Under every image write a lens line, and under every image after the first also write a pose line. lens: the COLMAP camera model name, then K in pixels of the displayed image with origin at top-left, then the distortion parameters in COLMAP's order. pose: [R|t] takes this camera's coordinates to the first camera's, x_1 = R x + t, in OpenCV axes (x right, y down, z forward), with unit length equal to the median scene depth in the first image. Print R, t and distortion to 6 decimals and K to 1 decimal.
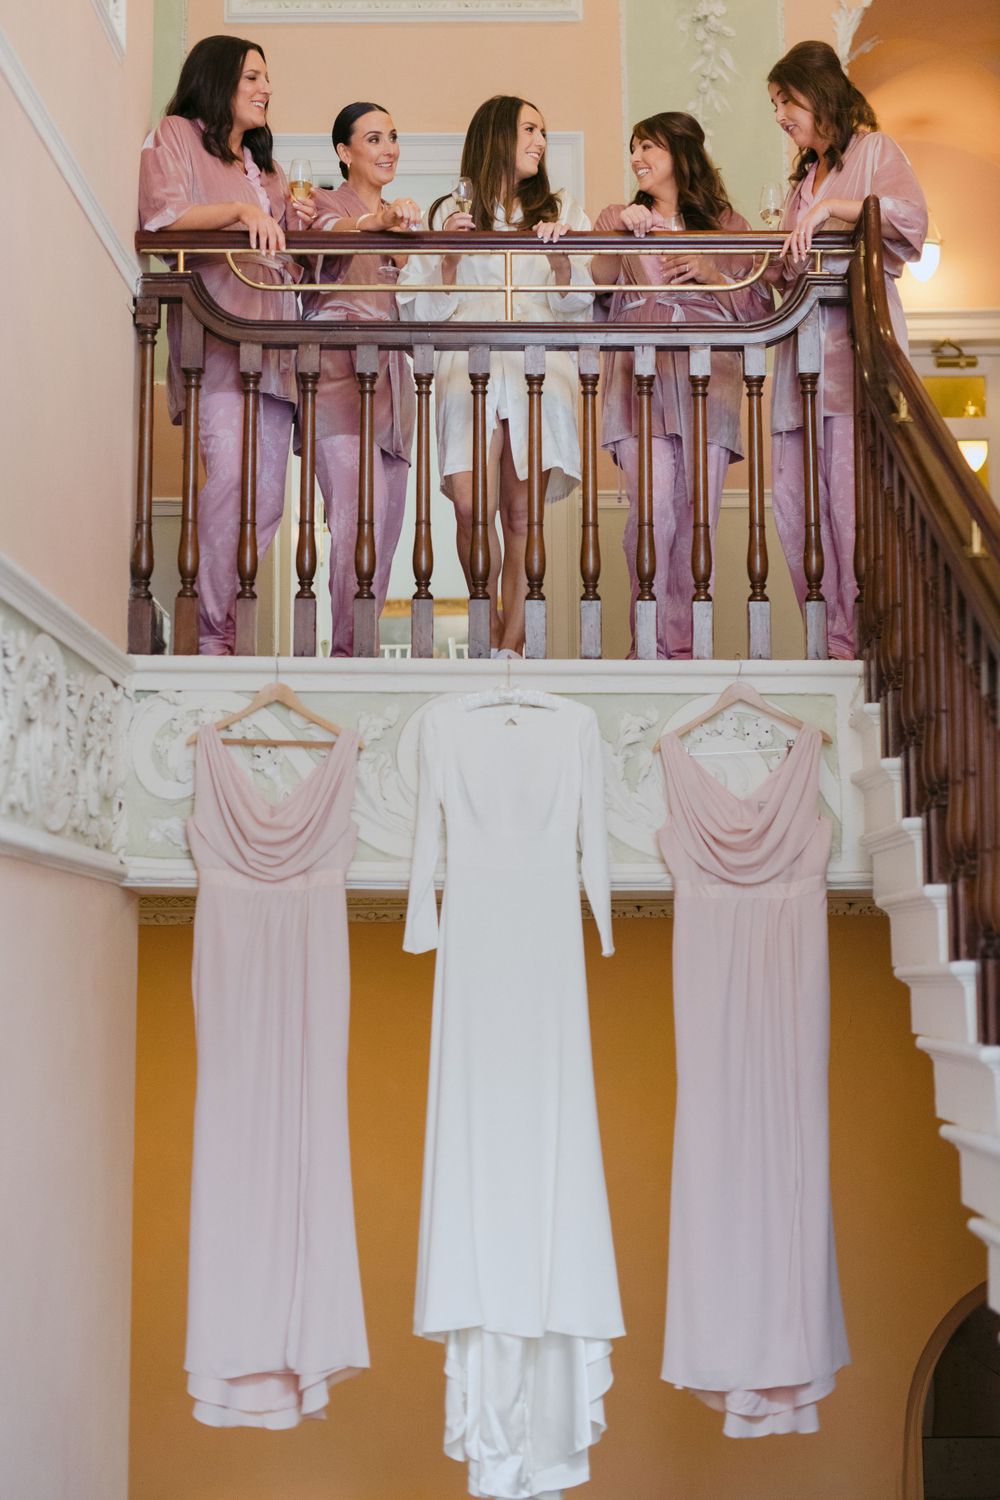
lens RADIAL K [[2013.0, 0, 500.0], [0, 2013.0, 750.0], [0, 0, 1]] dist [0.007756, 0.041584]
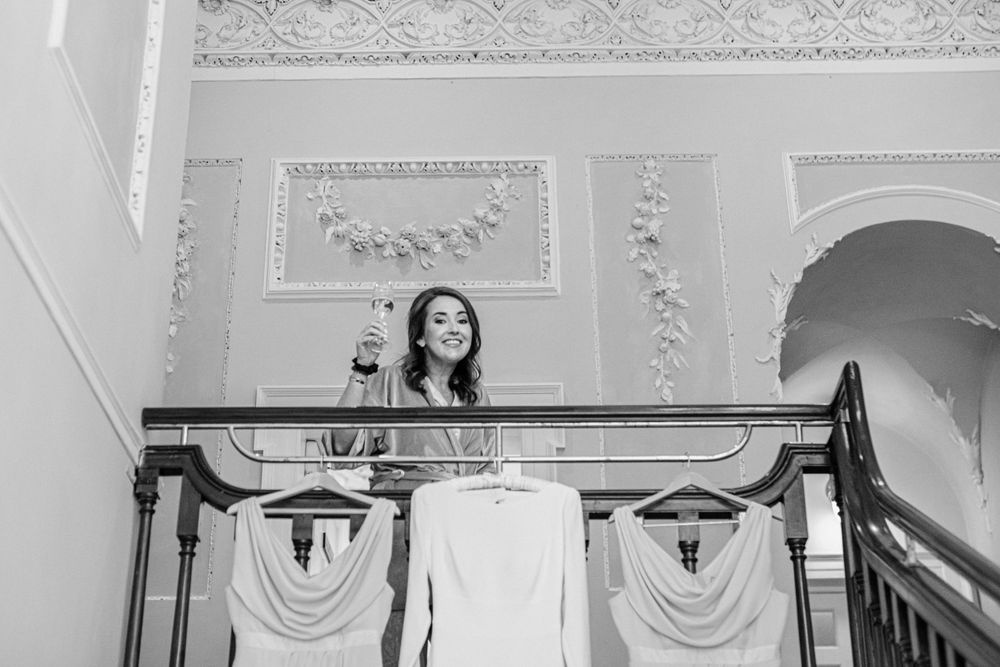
lens RADIAL K [[1642.4, 0, 500.0], [0, 1642.4, 333.5], [0, 0, 1]] dist [0.020287, 0.066307]
pose [[0.999989, 0.000231, 0.004654, 0.000364], [0.001424, 0.935895, -0.352277, 0.007225], [-0.004437, 0.352280, 0.935884, 0.187442]]
